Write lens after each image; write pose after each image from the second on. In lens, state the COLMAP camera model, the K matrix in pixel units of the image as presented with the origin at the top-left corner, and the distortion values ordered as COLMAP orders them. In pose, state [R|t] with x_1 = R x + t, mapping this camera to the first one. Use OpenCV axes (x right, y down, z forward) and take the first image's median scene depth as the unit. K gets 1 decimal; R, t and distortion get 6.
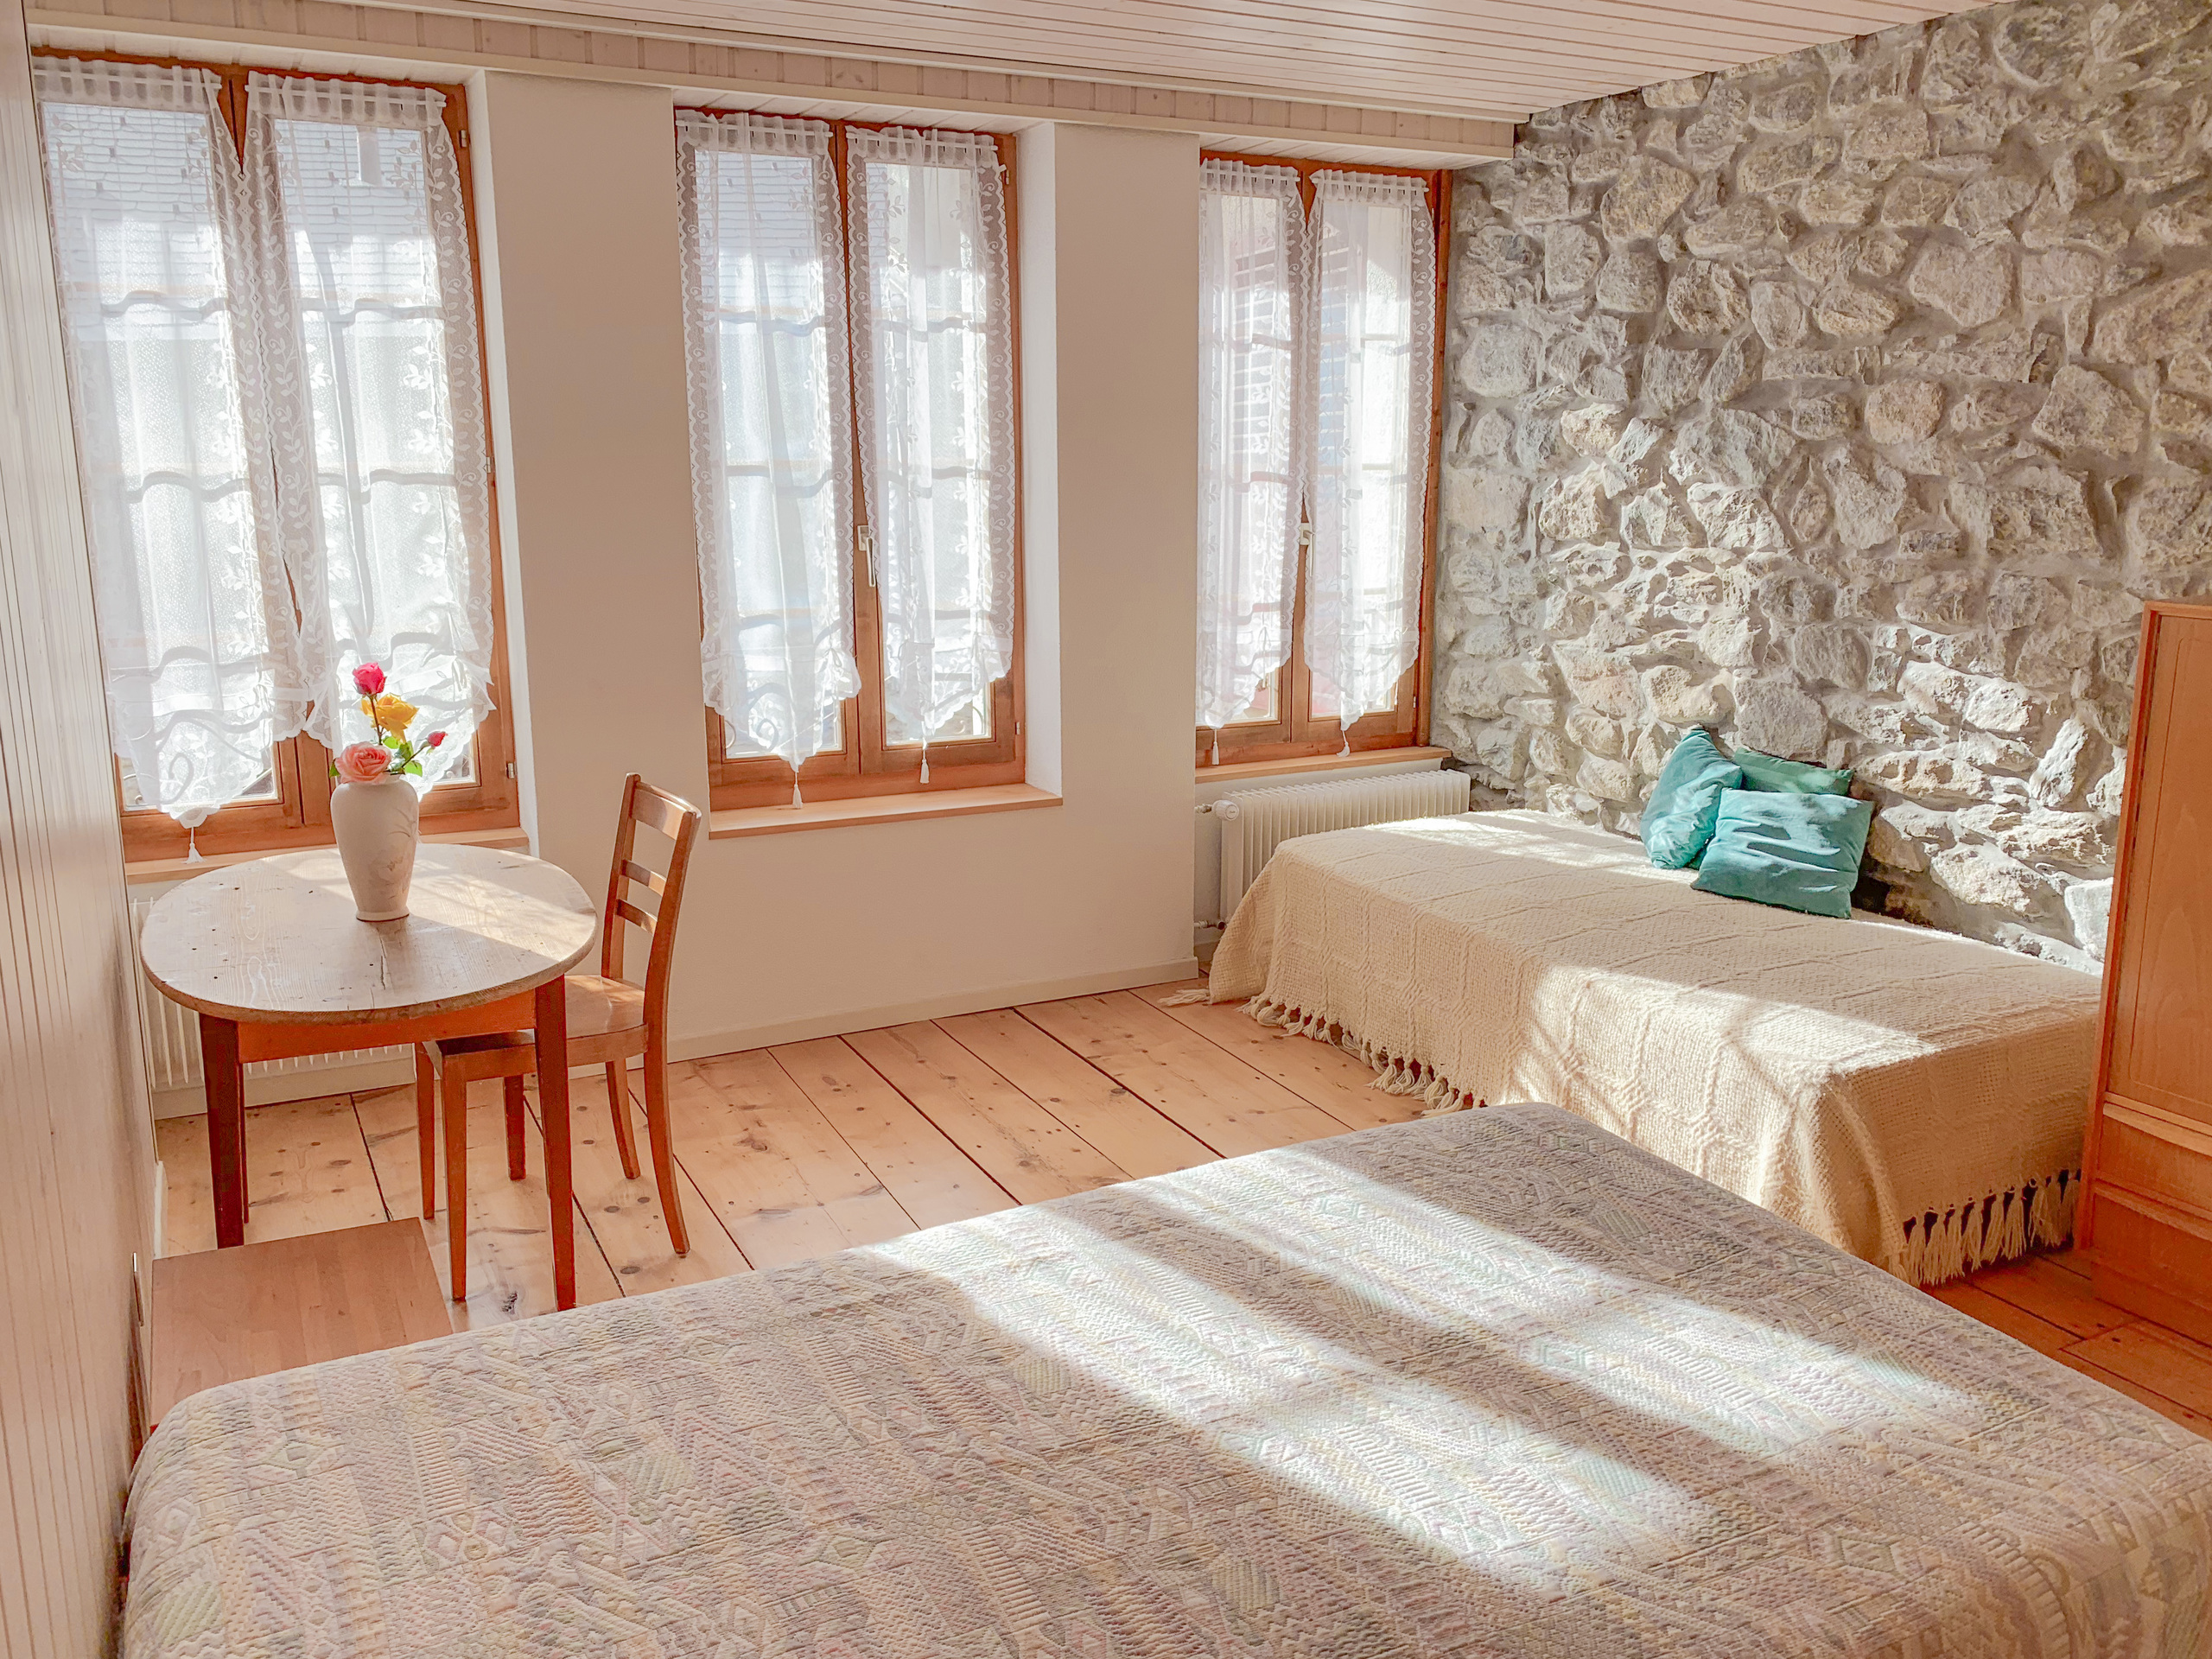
lens RADIAL K [[1766.4, 0, 1106.0], [0, 1766.4, 829.5], [0, 0, 1]] dist [-0.006761, -0.003266]
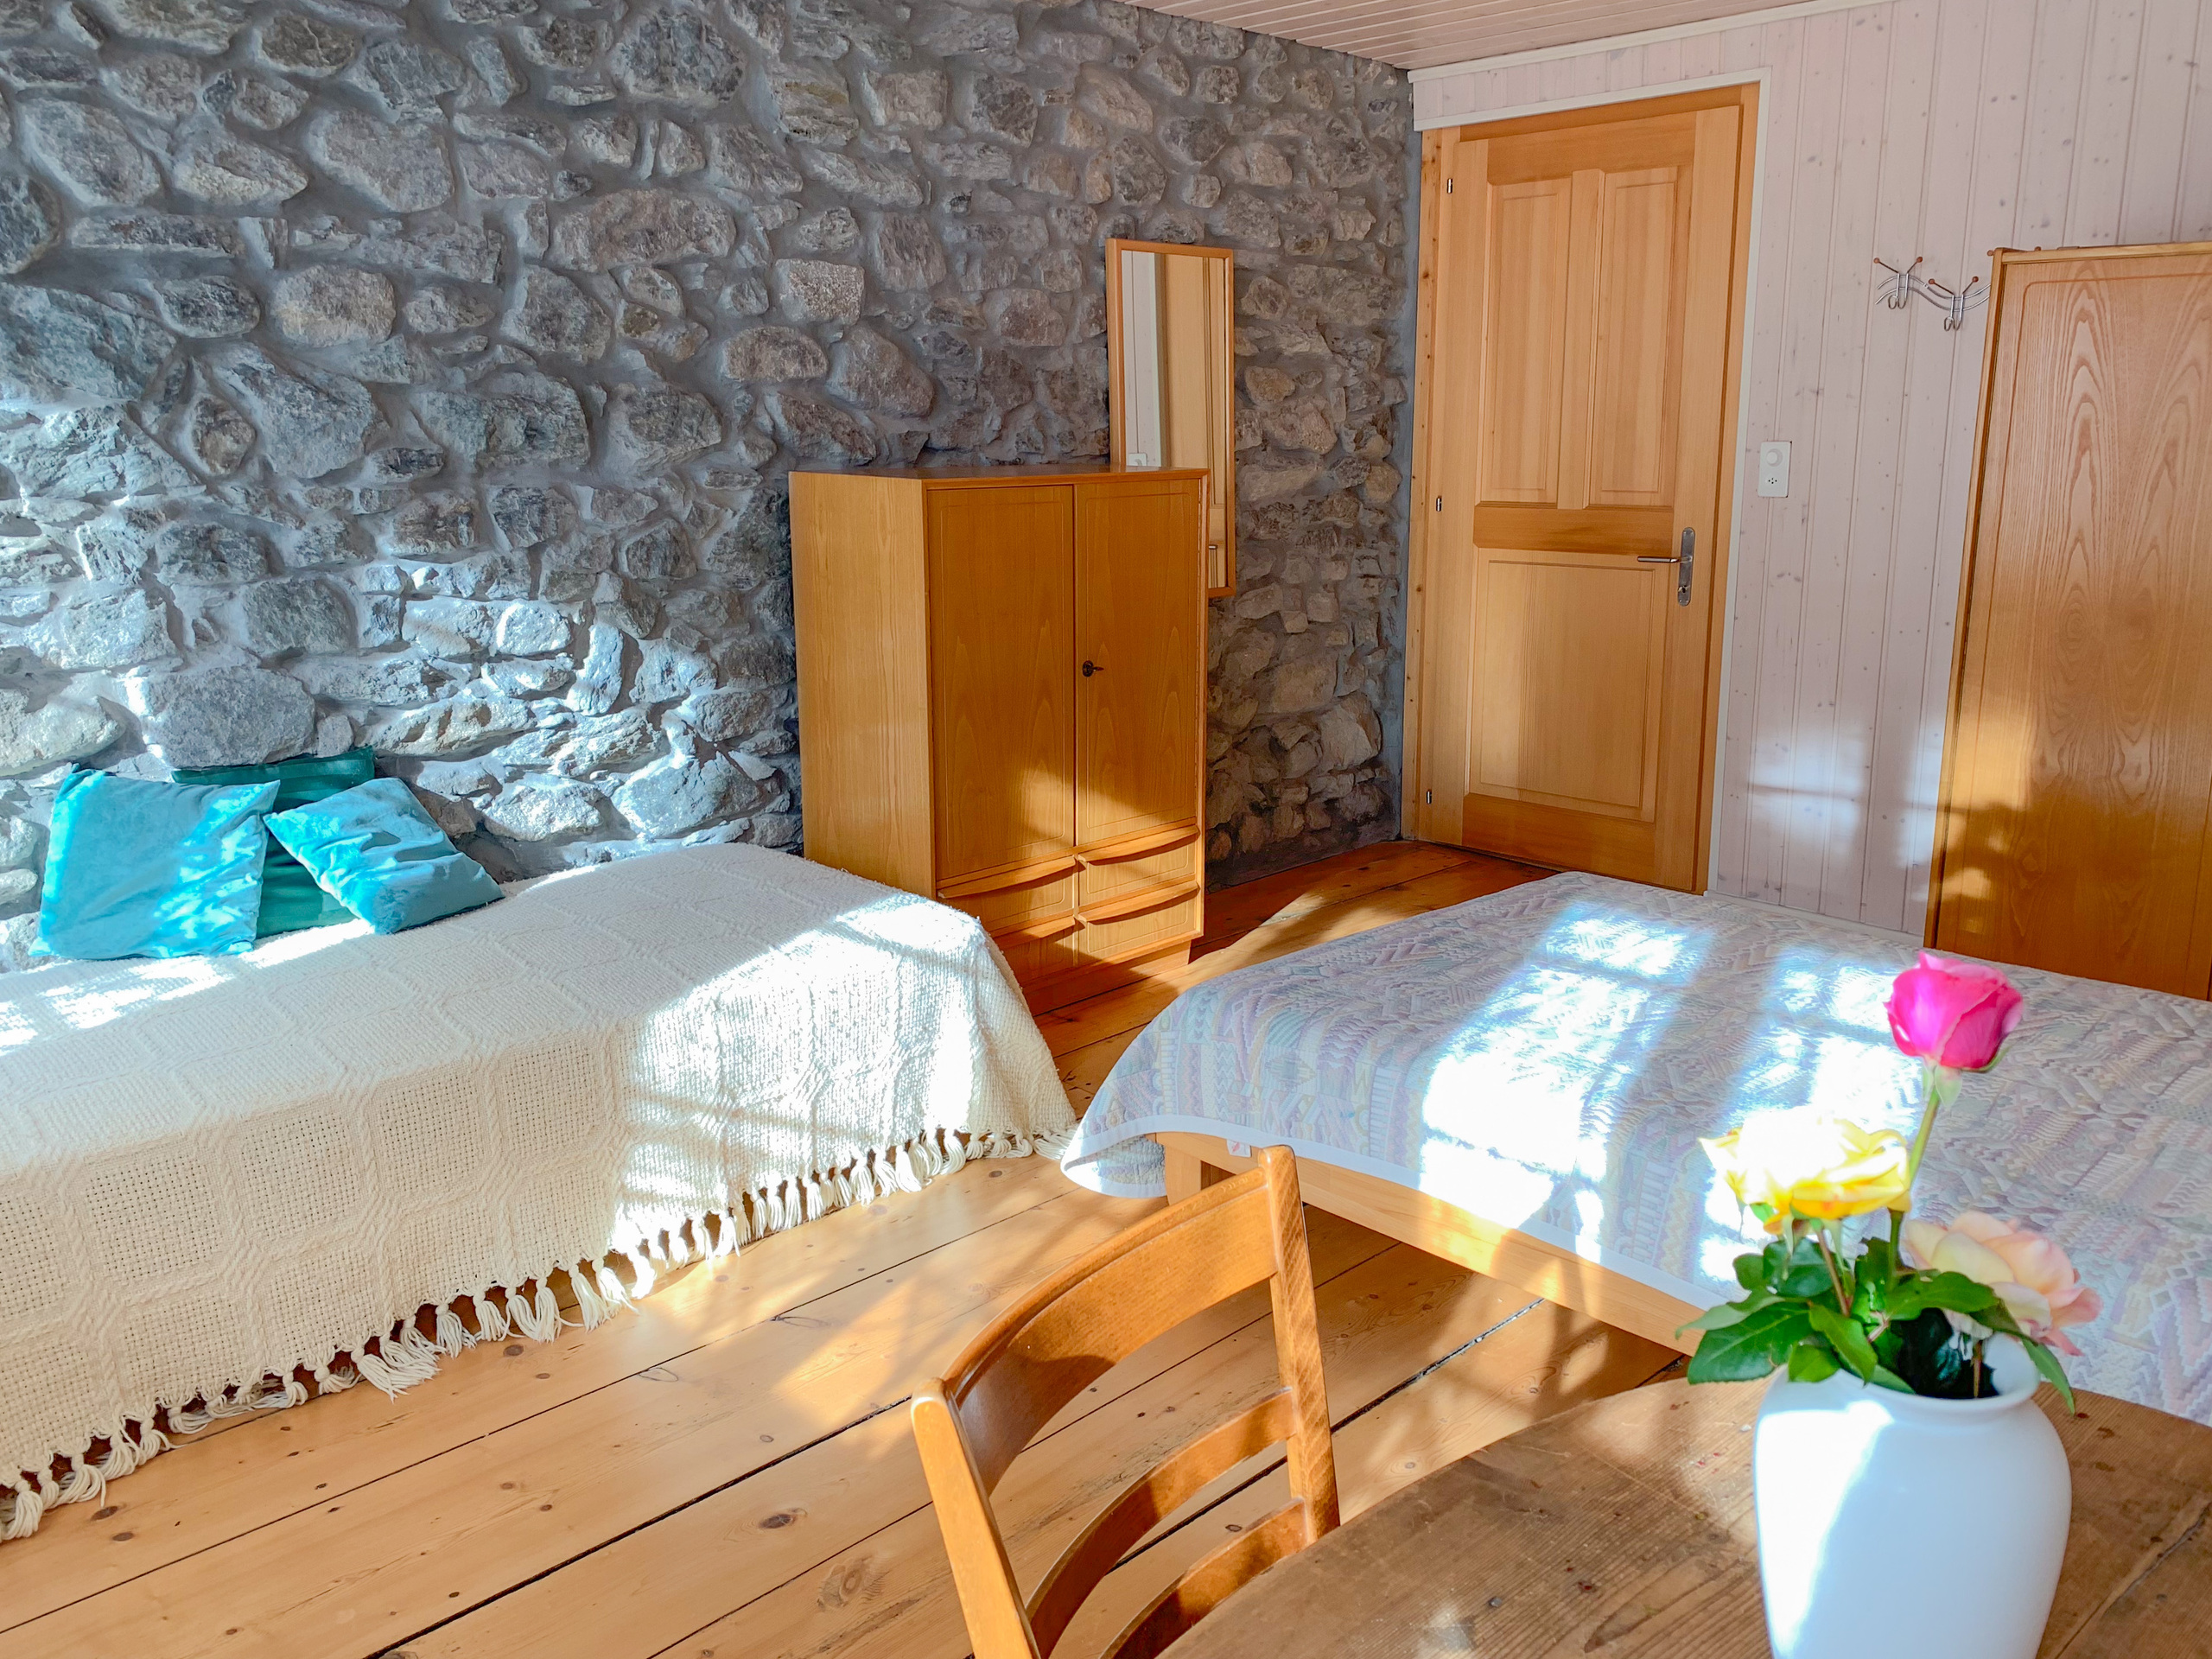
lens RADIAL K [[1766.4, 0, 1106.0], [0, 1766.4, 829.5], [0, 0, 1]] dist [-0.006761, -0.003266]
pose [[-0.311473, -0.208473, 0.927105, -0.486868], [0.213307, 0.935401, 0.282002, -0.167265], [-0.926005, 0.285594, -0.246883, 0.961204]]
